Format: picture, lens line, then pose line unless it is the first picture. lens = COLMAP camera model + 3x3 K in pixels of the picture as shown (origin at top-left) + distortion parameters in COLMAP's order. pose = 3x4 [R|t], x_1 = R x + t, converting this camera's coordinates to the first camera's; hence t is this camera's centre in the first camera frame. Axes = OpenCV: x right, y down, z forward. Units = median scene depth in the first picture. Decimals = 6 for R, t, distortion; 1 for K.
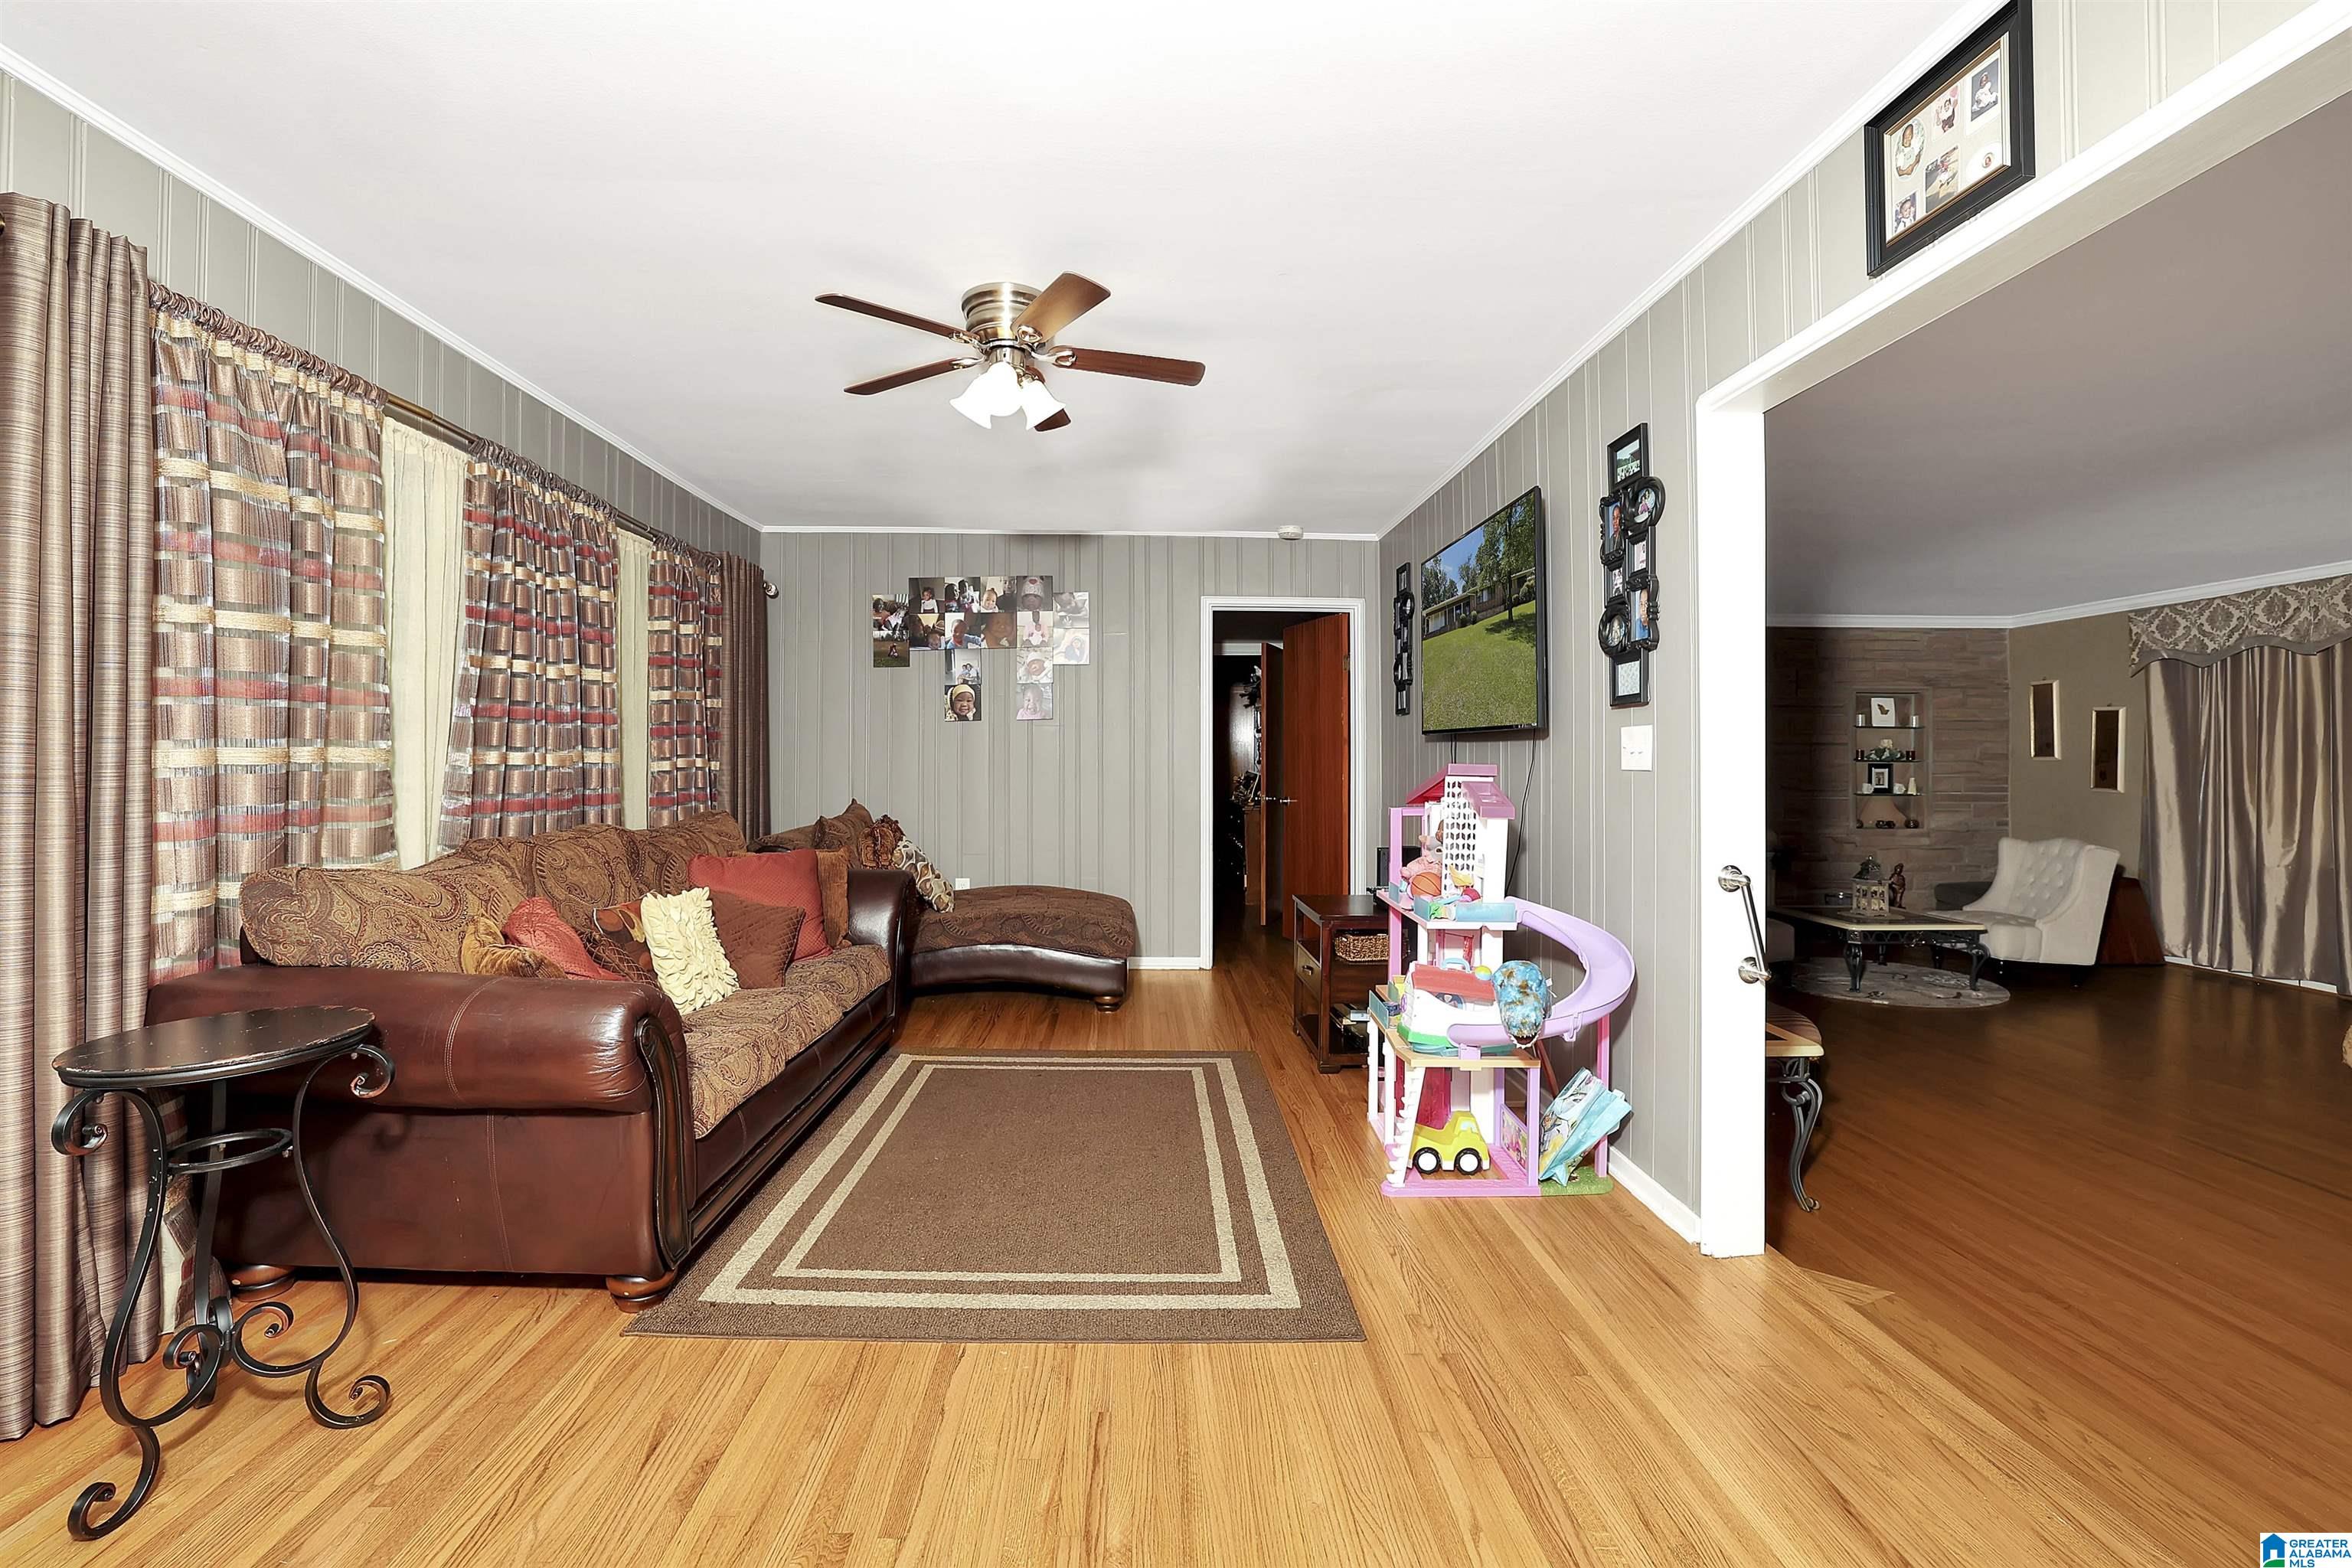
lens RADIAL K [[1025.0, 0, 1162.8], [0, 1025.0, 759.3], [0, 0, 1]] dist [-0.029023, 0.003941]
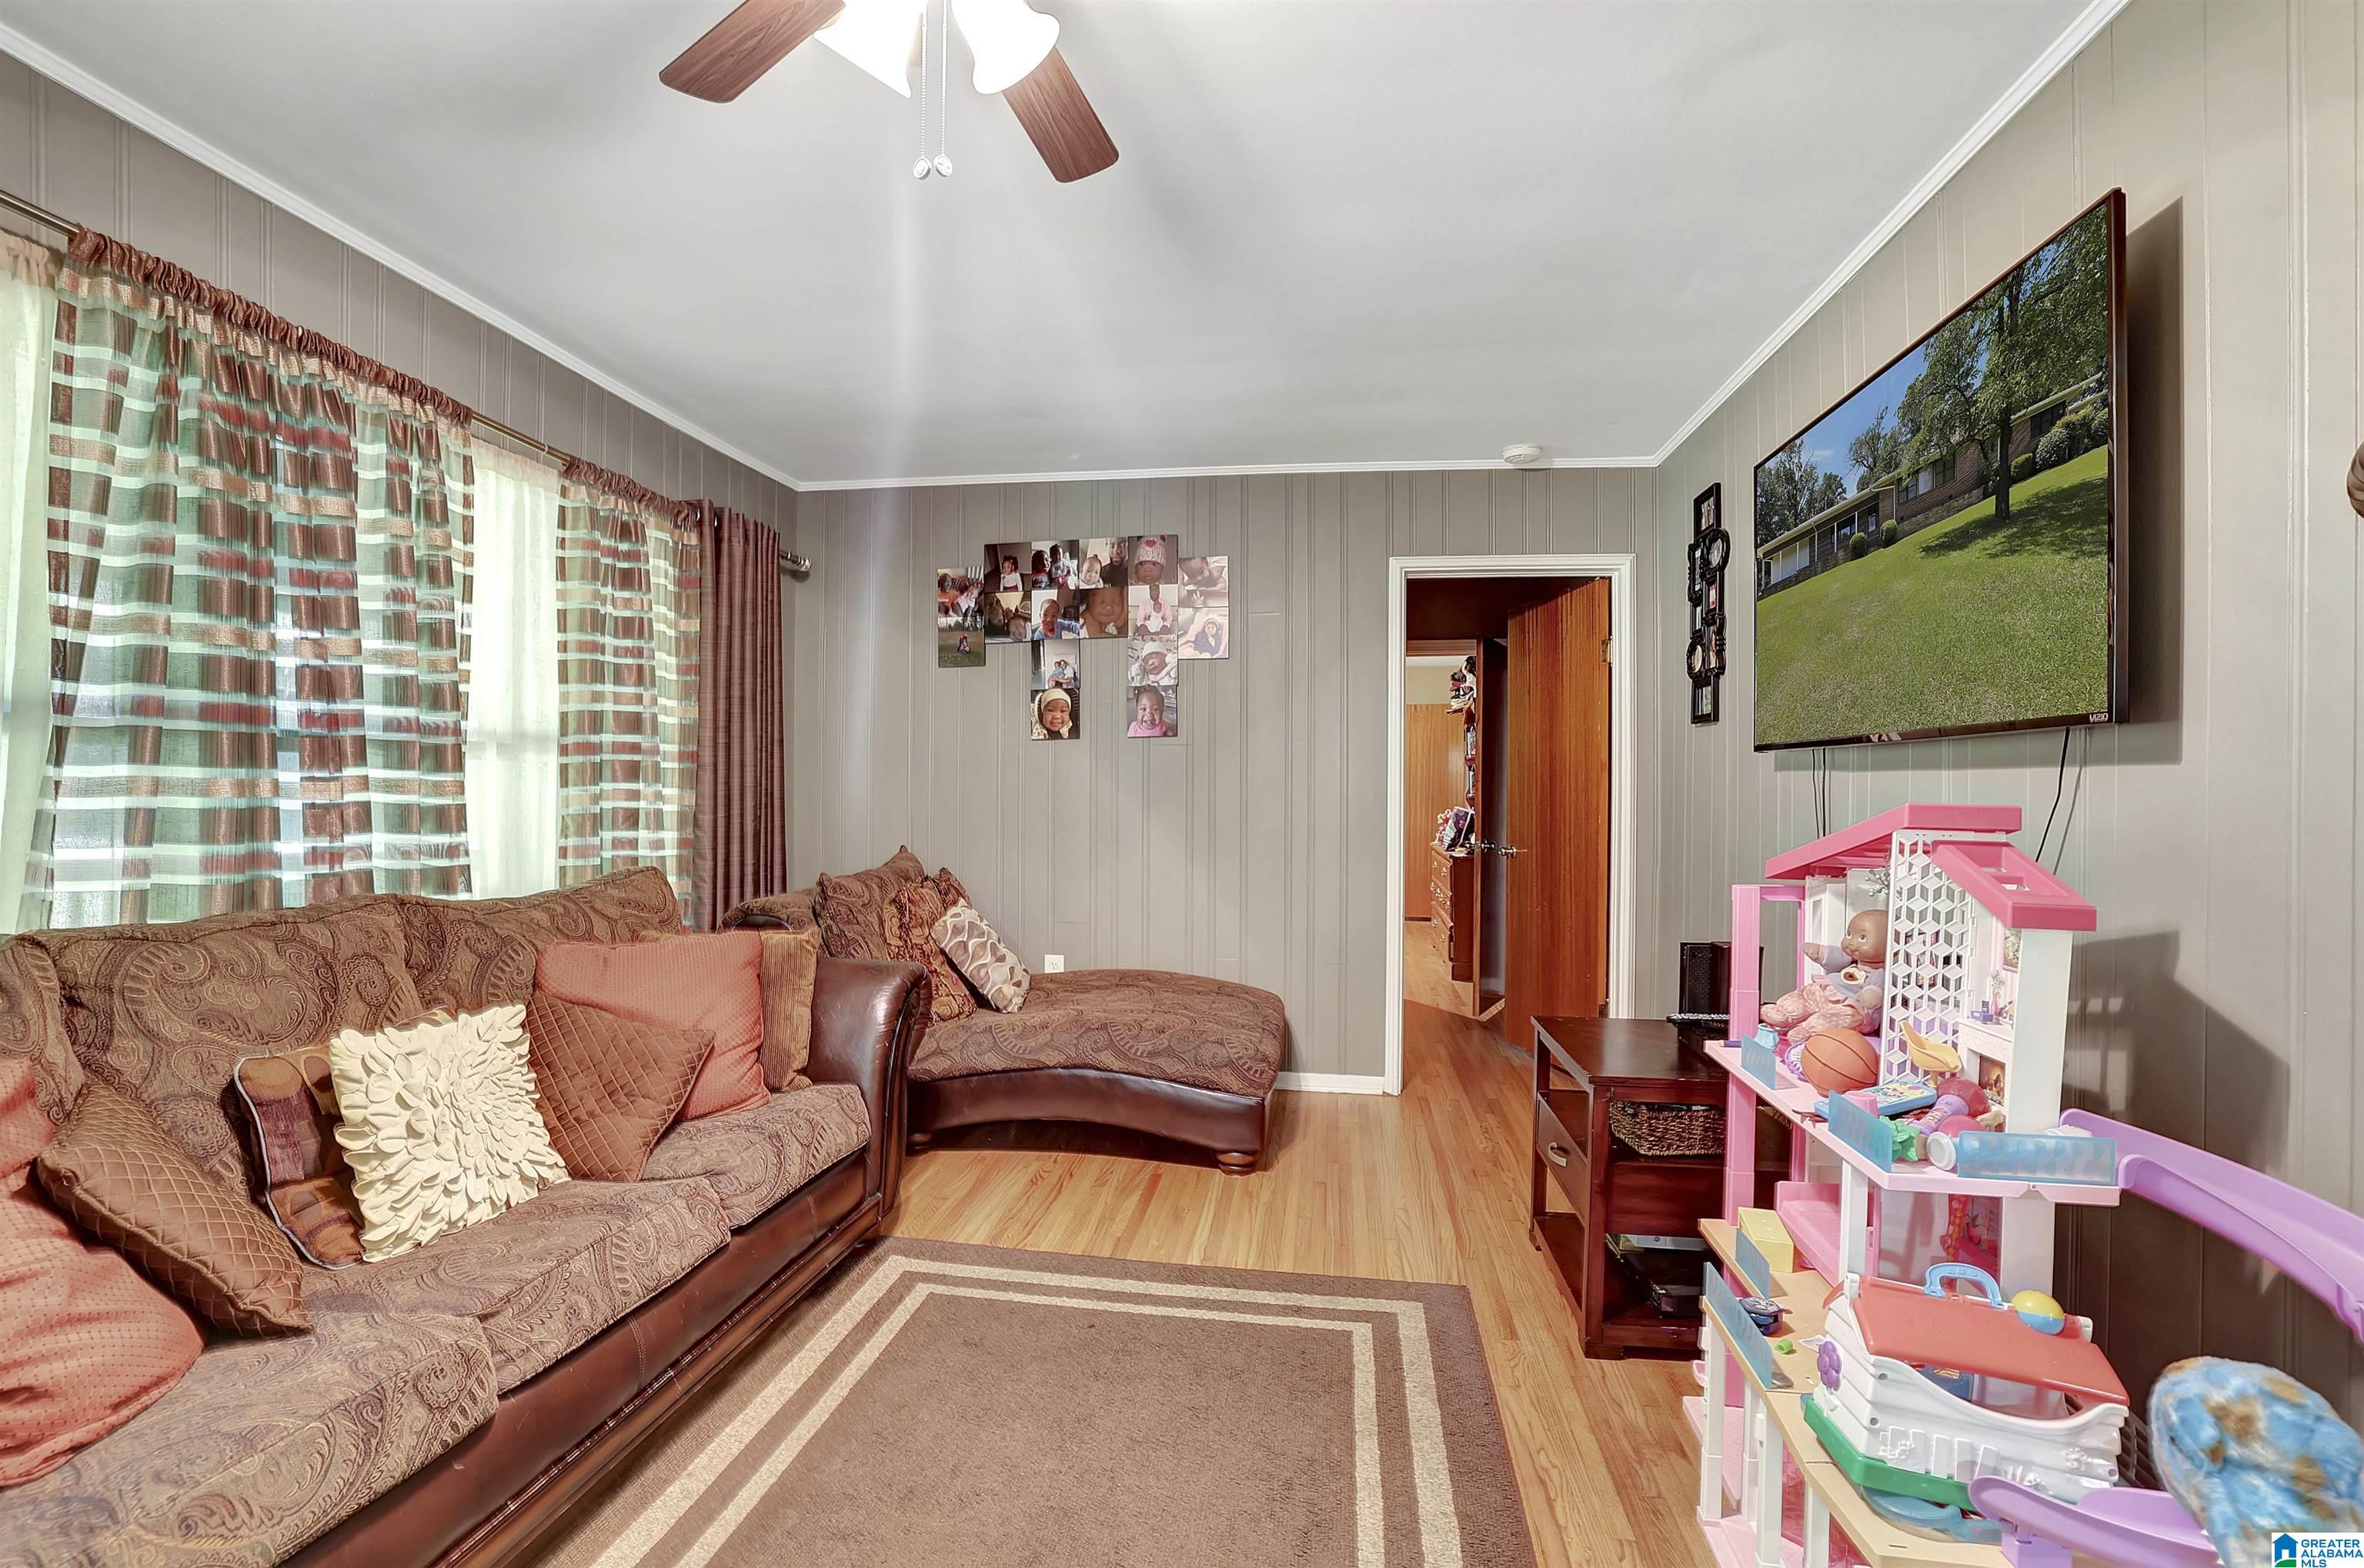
lens RADIAL K [[1030.2, 0, 1204.0], [0, 1030.2, 800.1], [0, 0, 1]] dist [-0.029023, 0.003941]
pose [[0.987470, 0.005509, -0.157713, 0.024613], [-0.004280, 0.999958, 0.008131, -0.000273], [0.157751, -0.007354, 0.987452, 0.295854]]
